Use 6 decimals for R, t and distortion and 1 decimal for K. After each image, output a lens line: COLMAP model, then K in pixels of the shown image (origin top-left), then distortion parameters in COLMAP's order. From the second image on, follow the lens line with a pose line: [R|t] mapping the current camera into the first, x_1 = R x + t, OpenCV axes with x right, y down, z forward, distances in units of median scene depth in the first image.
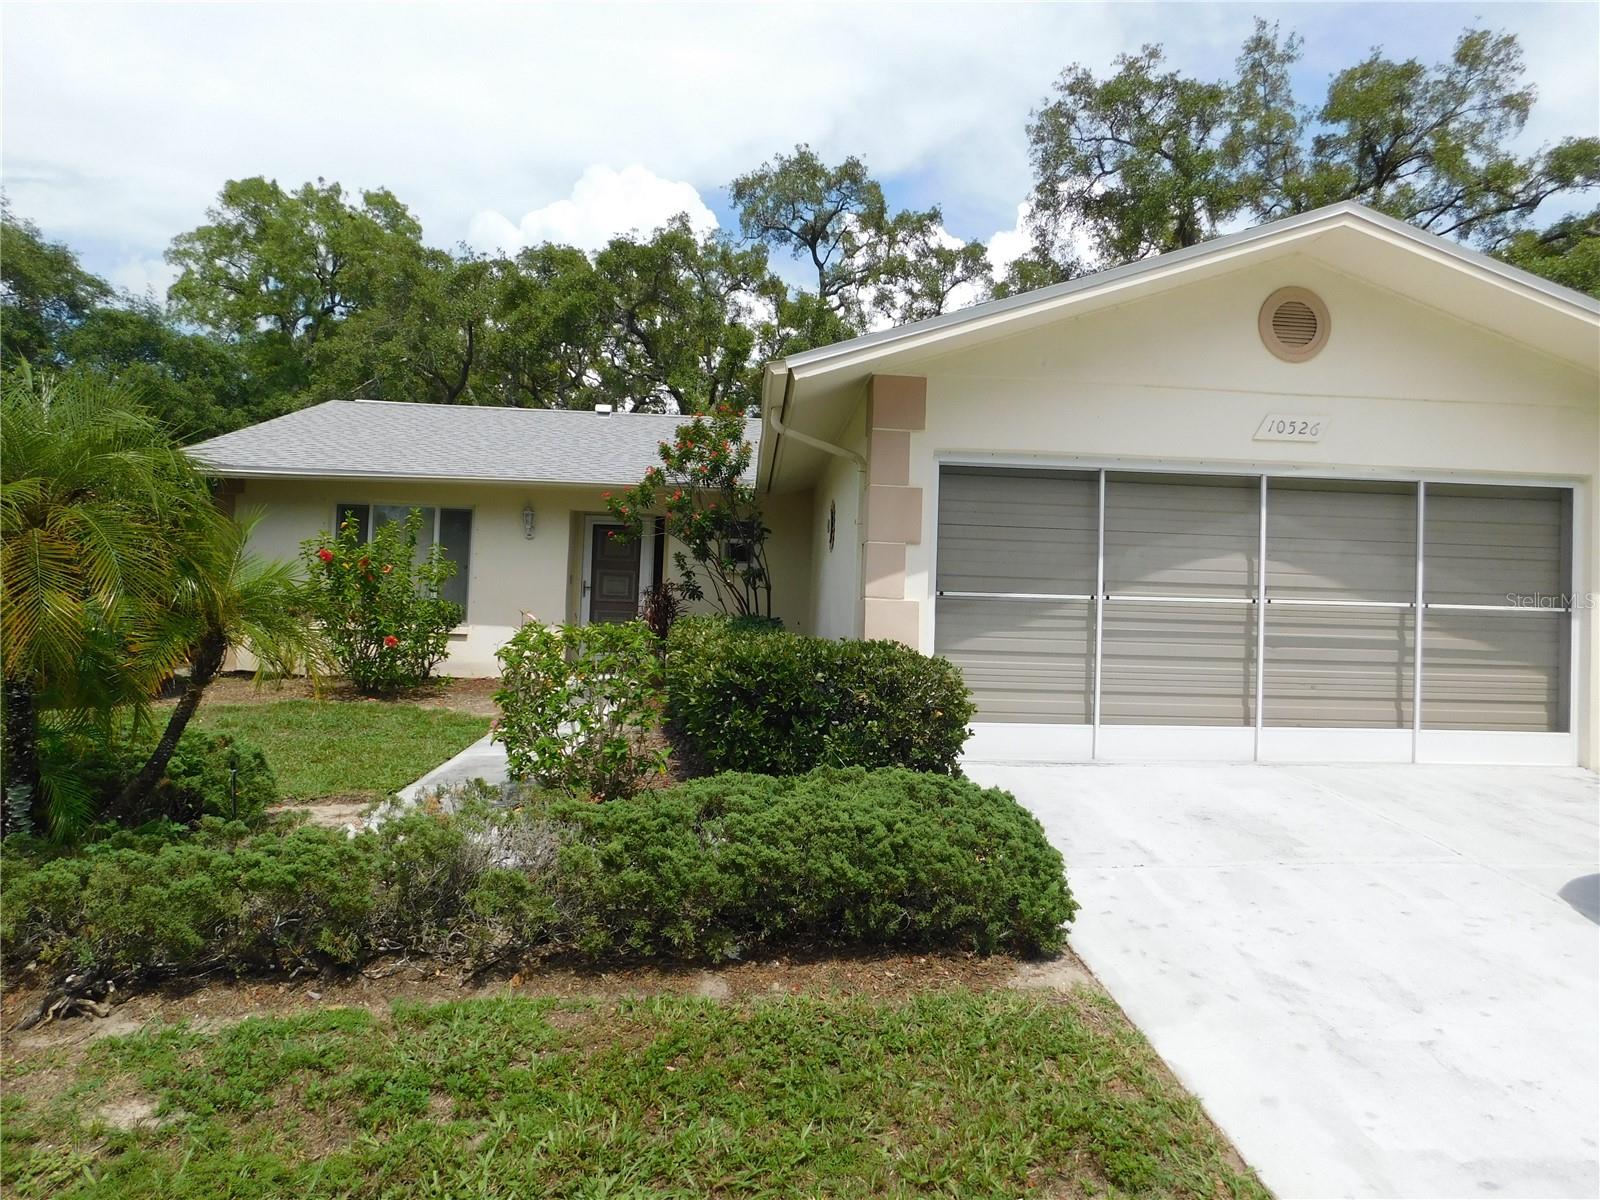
lens RADIAL K [[1069.3, 0, 791.2], [0, 1069.3, 595.8], [0, 0, 1]] dist [-0.076374, 0.054826]
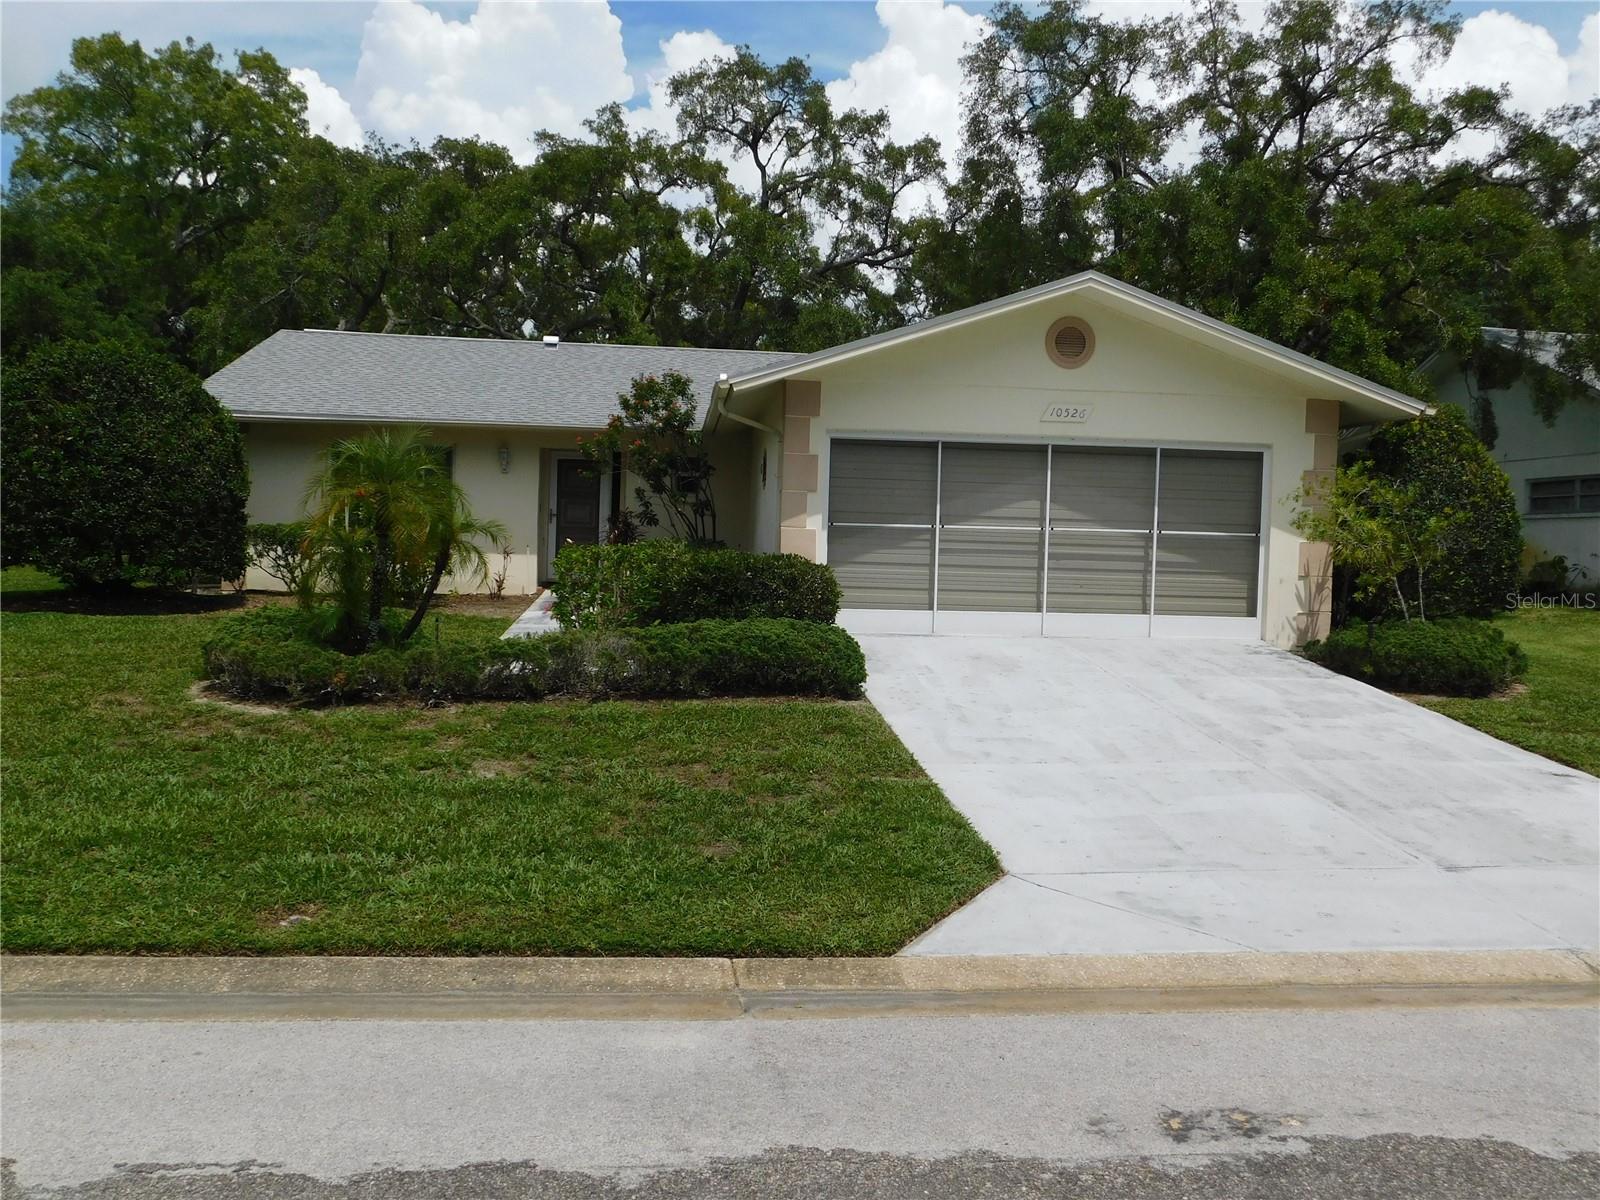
lens RADIAL K [[1422.2, 0, 796.1], [0, 1422.2, 587.8], [0, 0, 1]] dist [-0.022504, 0.023870]
pose [[0.999028, -0.005855, 0.043692, 0.000583], [0.003509, 0.998557, 0.053588, -0.007993], [-0.043943, -0.053383, 0.997607, -0.402654]]
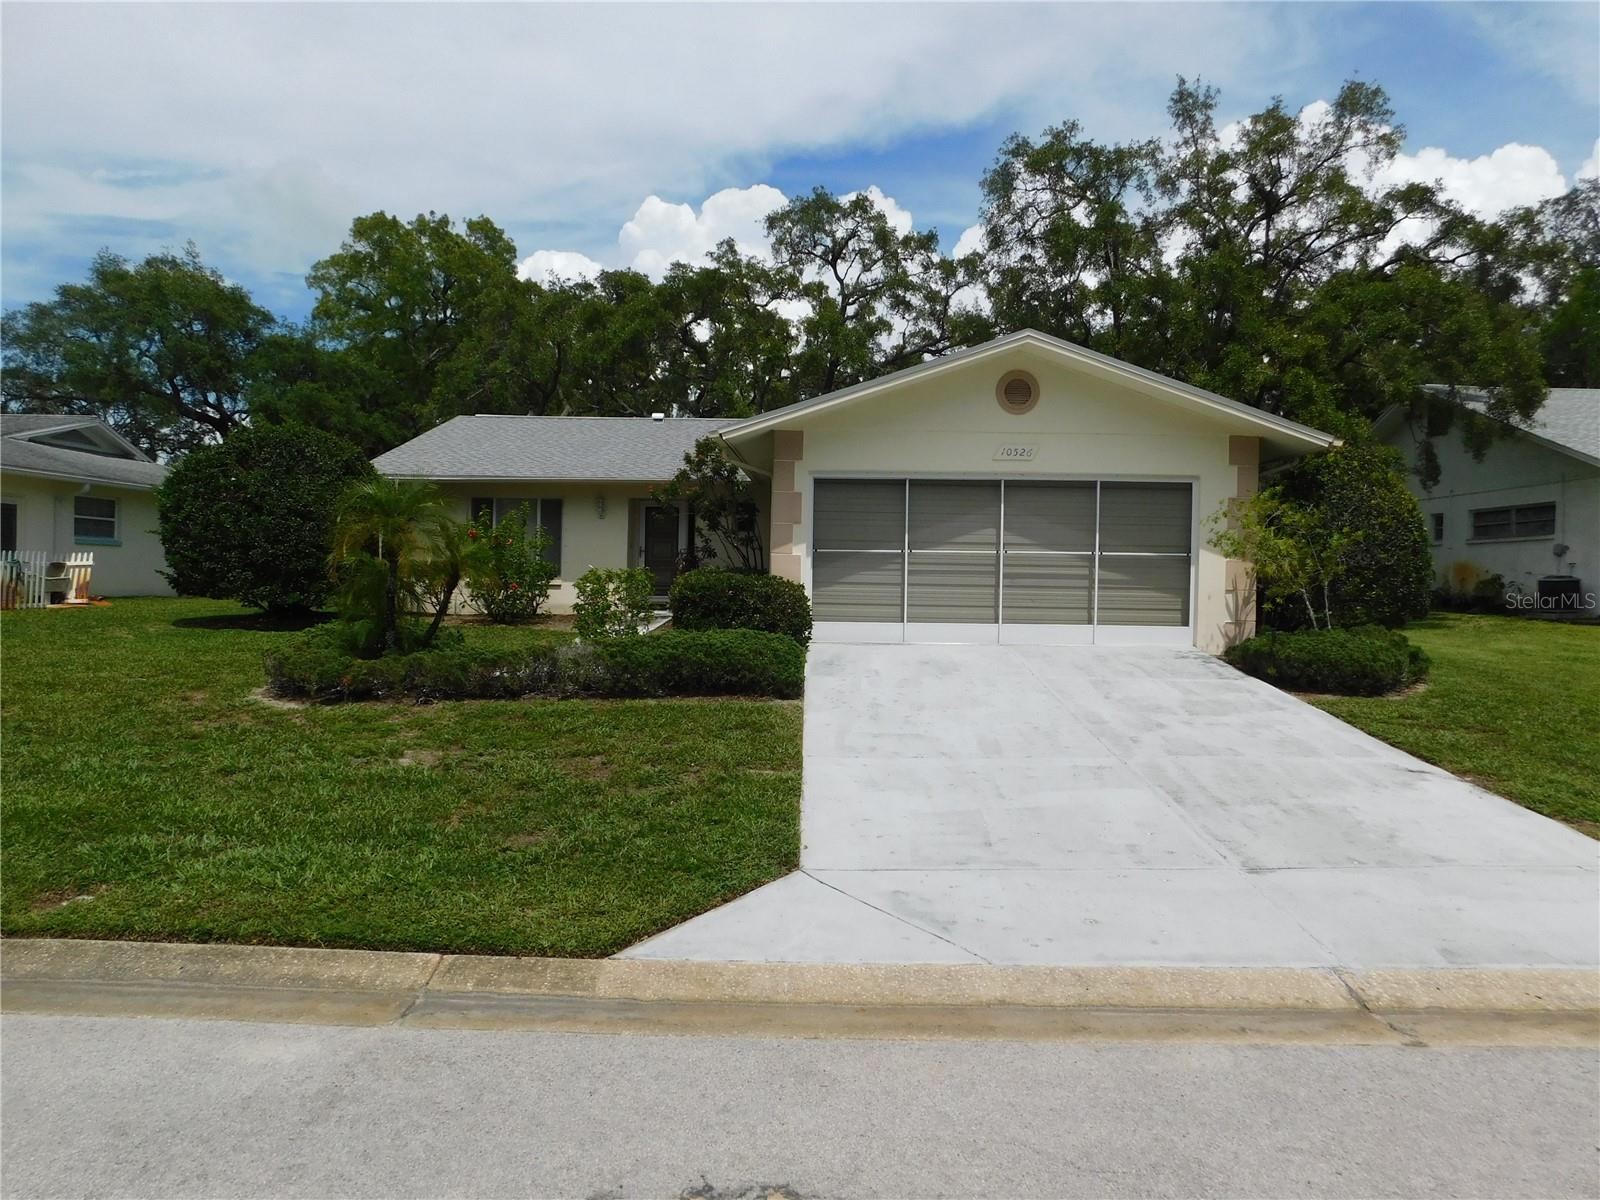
lens RADIAL K [[1069.3, 0, 791.2], [0, 1069.3, 595.8], [0, 0, 1]] dist [-0.076374, 0.054826]
pose [[0.996124, -0.015579, -0.086573, 0.100513], [0.018785, 0.999163, 0.036347, 0.003057], [0.085935, -0.037832, 0.995582, -0.317963]]
